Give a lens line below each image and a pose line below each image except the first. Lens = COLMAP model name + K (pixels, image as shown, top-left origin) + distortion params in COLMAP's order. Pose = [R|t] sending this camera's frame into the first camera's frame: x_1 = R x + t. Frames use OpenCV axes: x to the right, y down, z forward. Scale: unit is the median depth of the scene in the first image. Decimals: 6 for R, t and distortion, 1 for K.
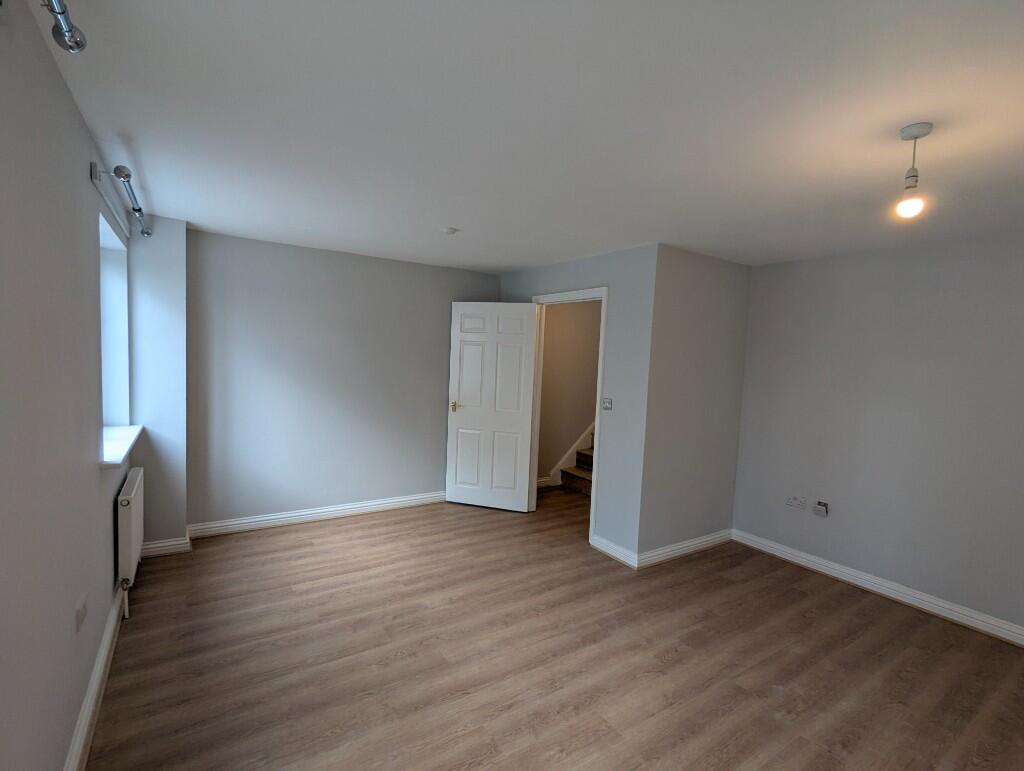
lens RADIAL K [[487.1, 0, 512.0], [0, 487.1, 385.5], [0, 0, 1]] dist [-0.002660, 0.001344]
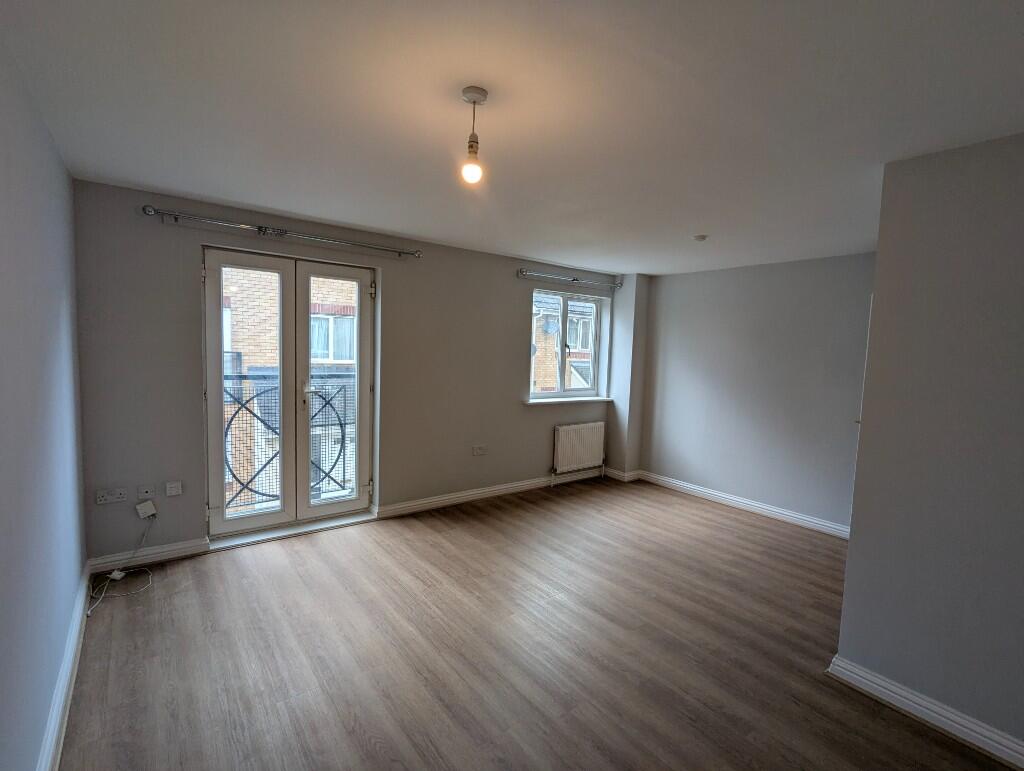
lens RADIAL K [[487.1, 0, 512.0], [0, 487.1, 385.5], [0, 0, 1]] dist [-0.002660, 0.001344]
pose [[0.068913, 0.042136, -0.996732, 0.862996], [-0.098083, 0.994553, 0.035262, 0.010302], [0.992789, 0.095332, 0.072671, 0.493329]]
